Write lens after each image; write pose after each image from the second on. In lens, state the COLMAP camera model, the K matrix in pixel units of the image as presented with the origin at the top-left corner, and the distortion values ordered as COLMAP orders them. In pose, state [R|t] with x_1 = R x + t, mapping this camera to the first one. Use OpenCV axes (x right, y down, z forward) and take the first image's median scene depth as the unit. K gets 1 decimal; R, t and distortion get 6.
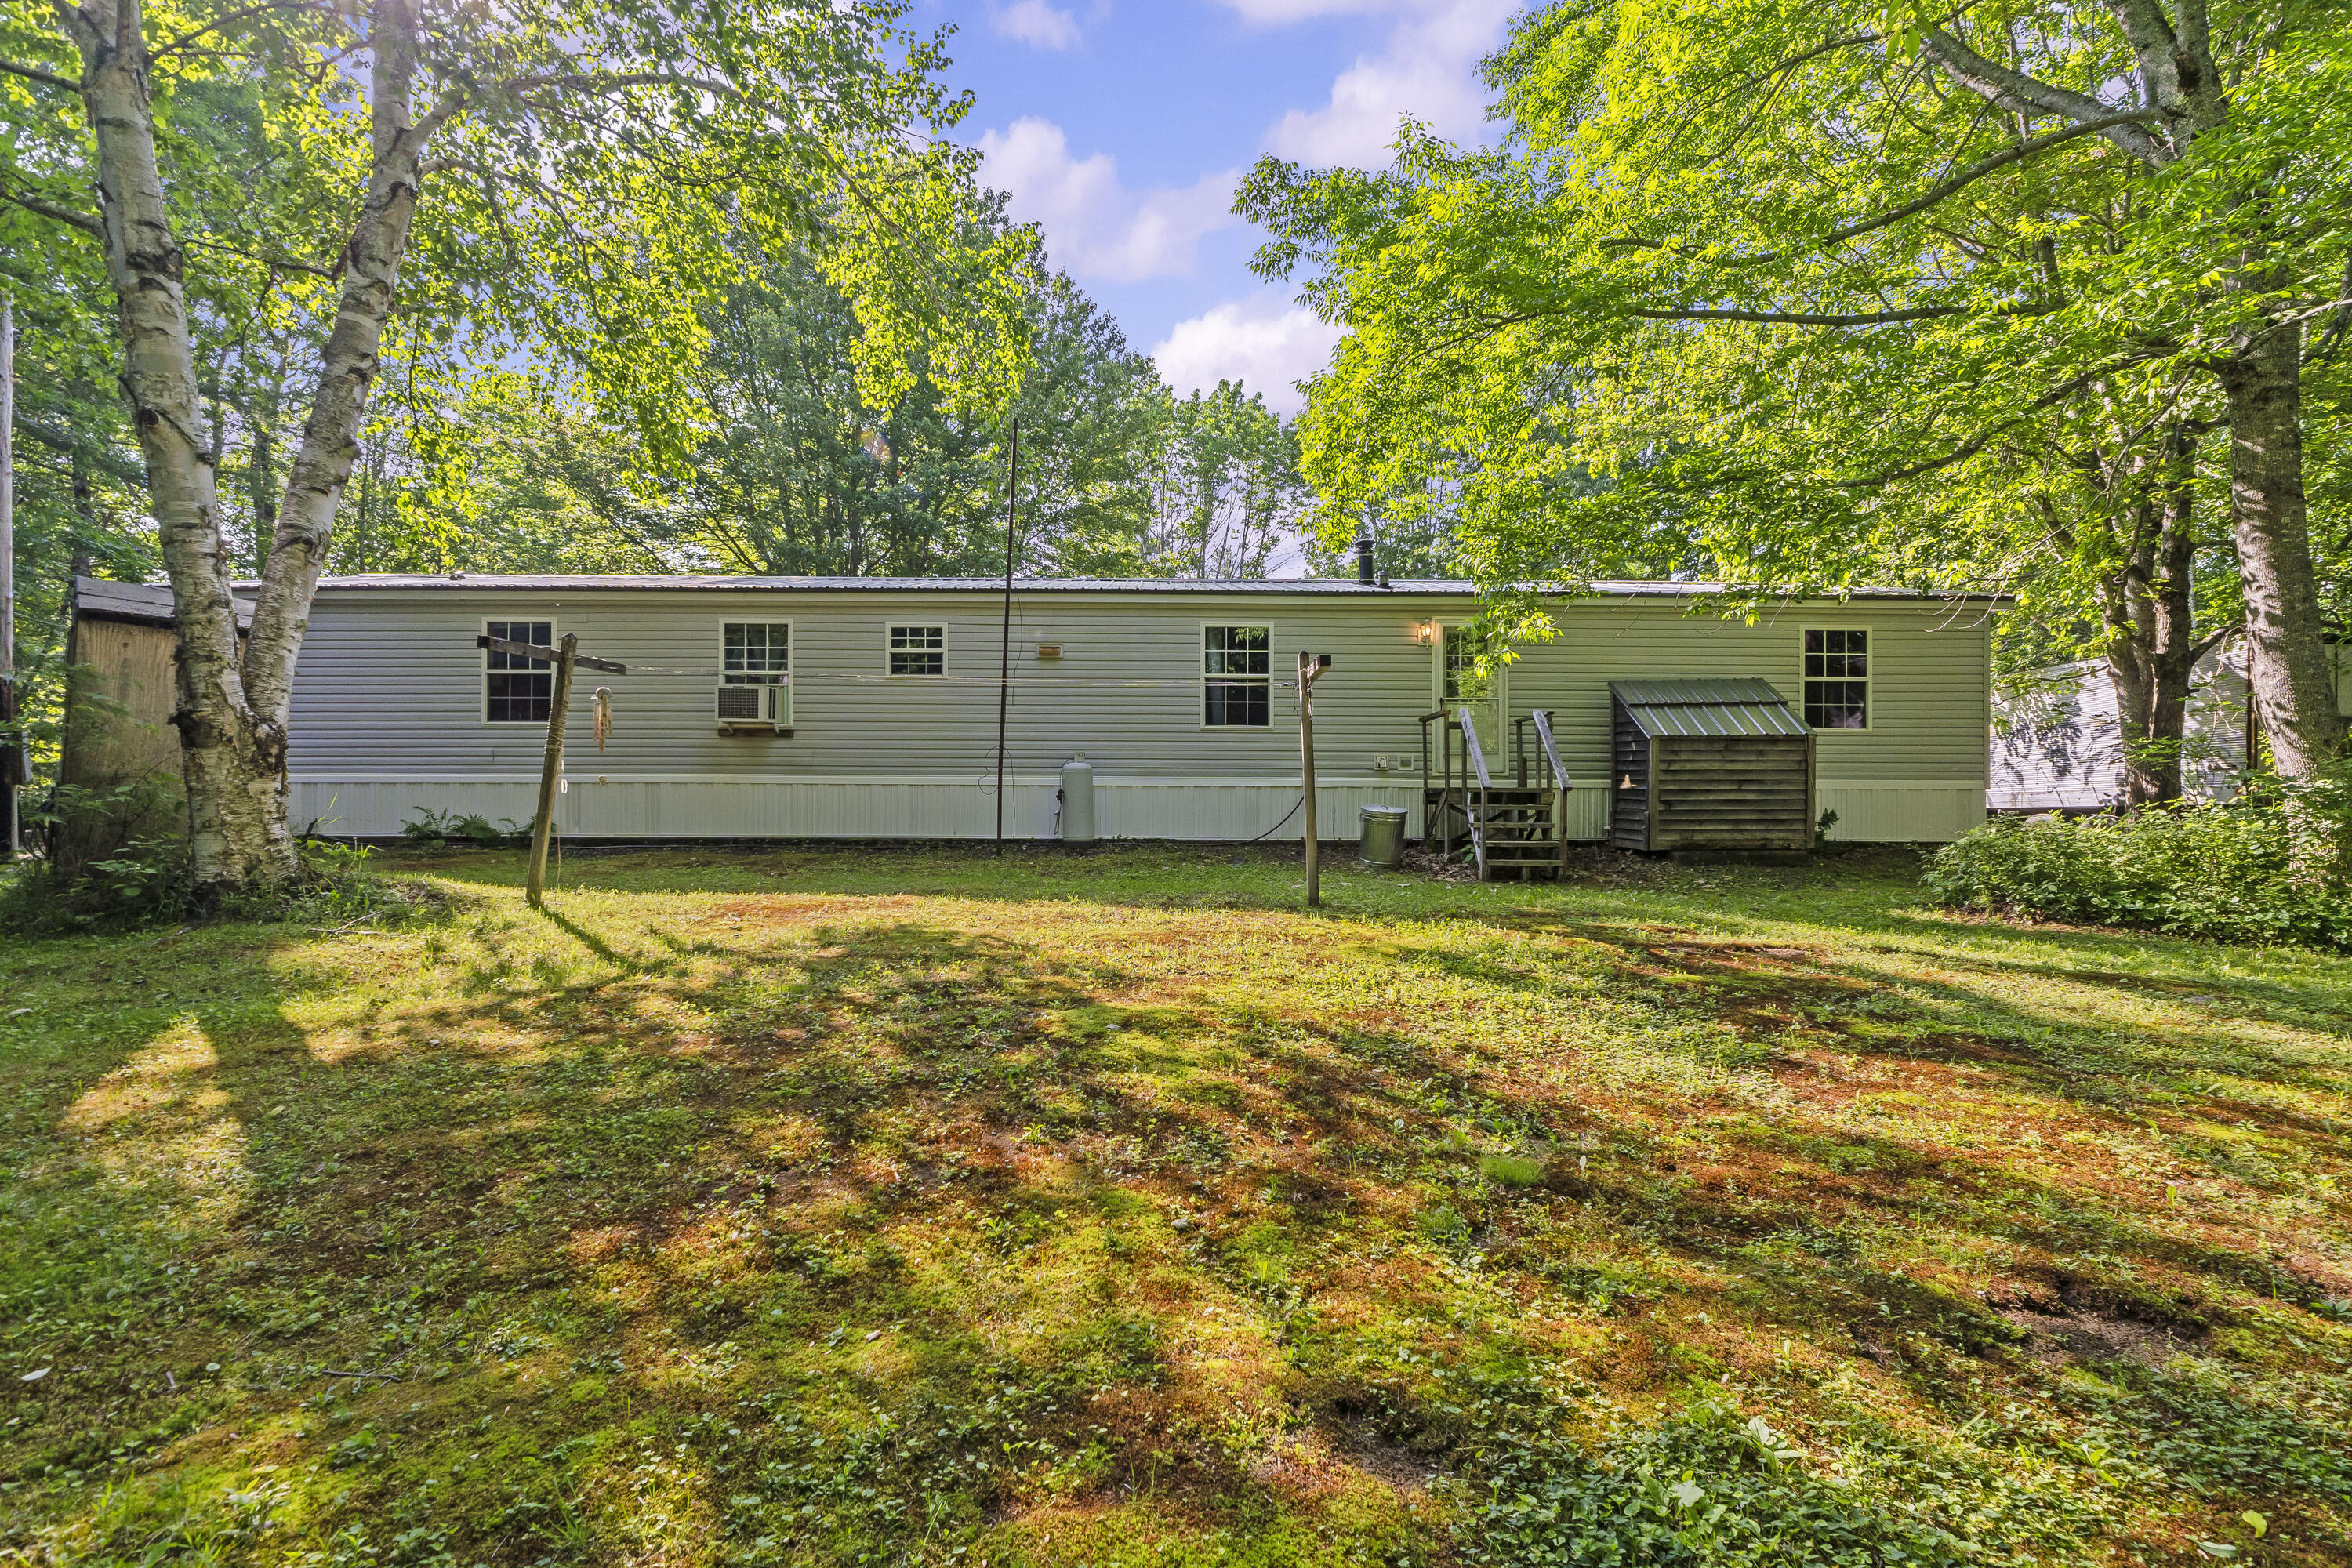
lens RADIAL K [[1027.2, 0, 1176.0], [0, 1027.2, 784.0], [0, 0, 1]] dist [0.002104, 0.000011]
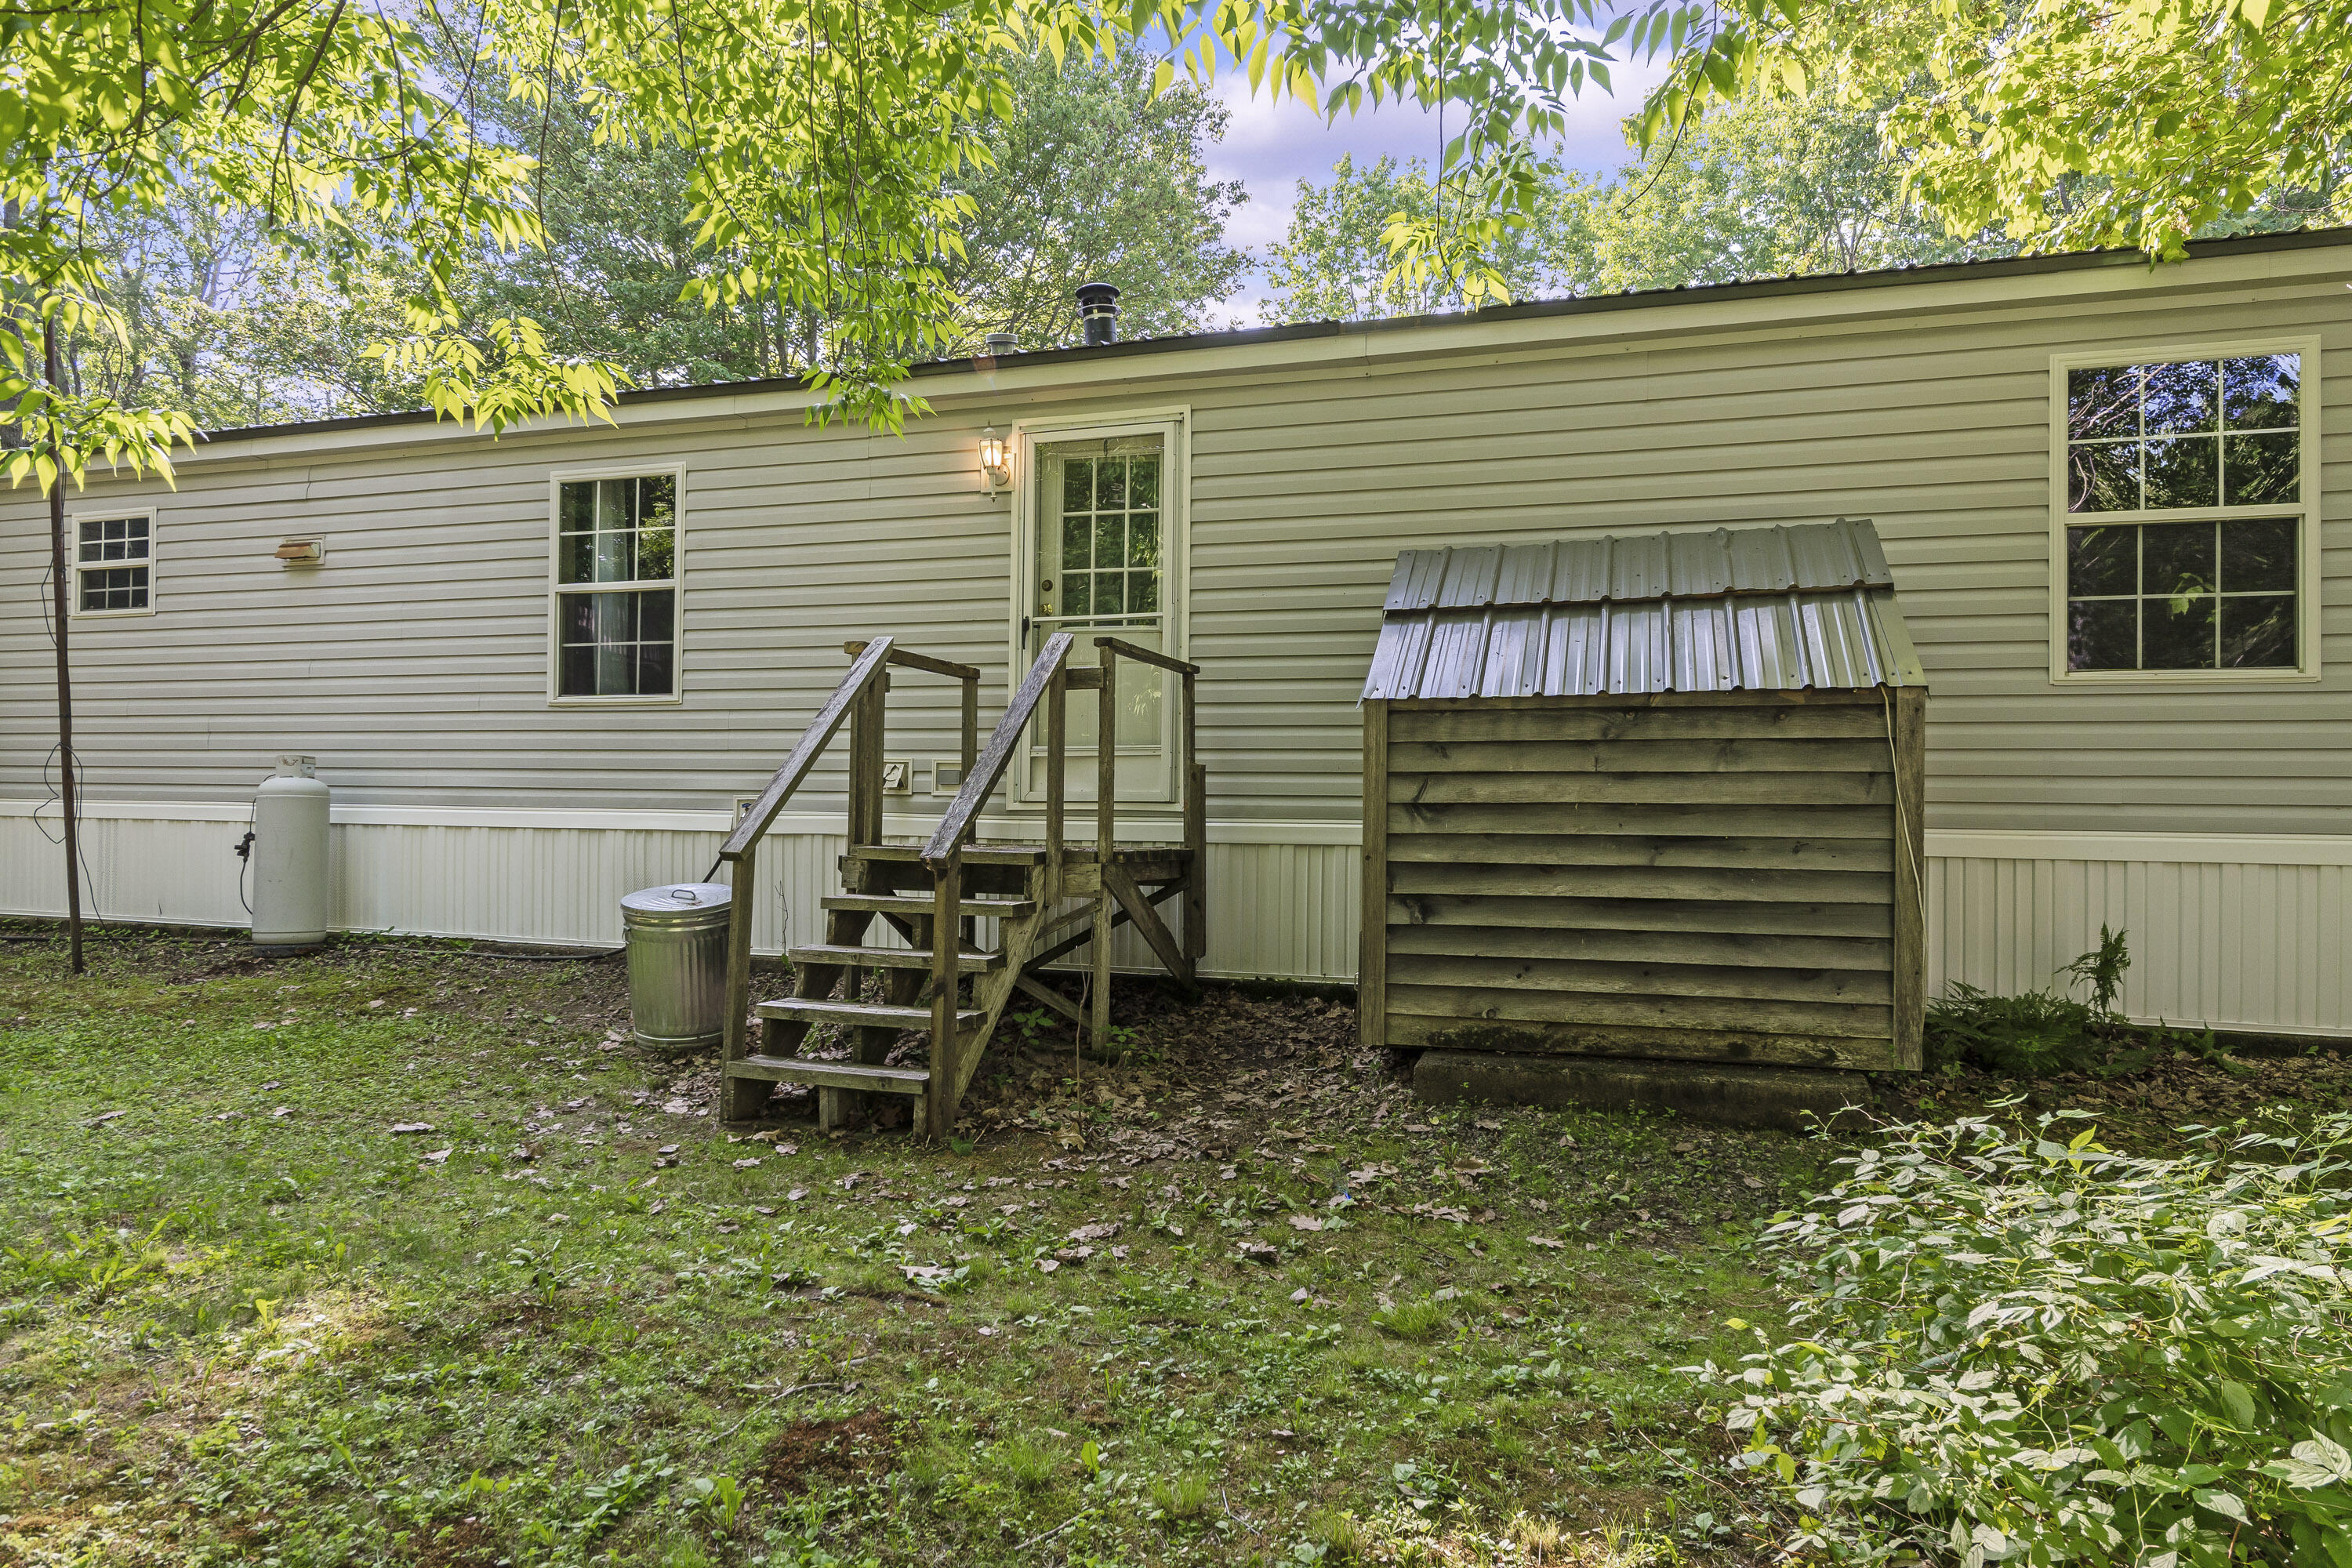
lens RADIAL K [[1490.3, 0, 1176.0], [0, 1490.3, 784.0], [0, 0, 1]] dist [-0.004393, -0.000681]
pose [[0.933705, 0.004323, -0.358018, 0.530436], [-0.012115, 0.999736, -0.019526, -0.008661], [0.357839, 0.022569, 0.933511, 0.485037]]
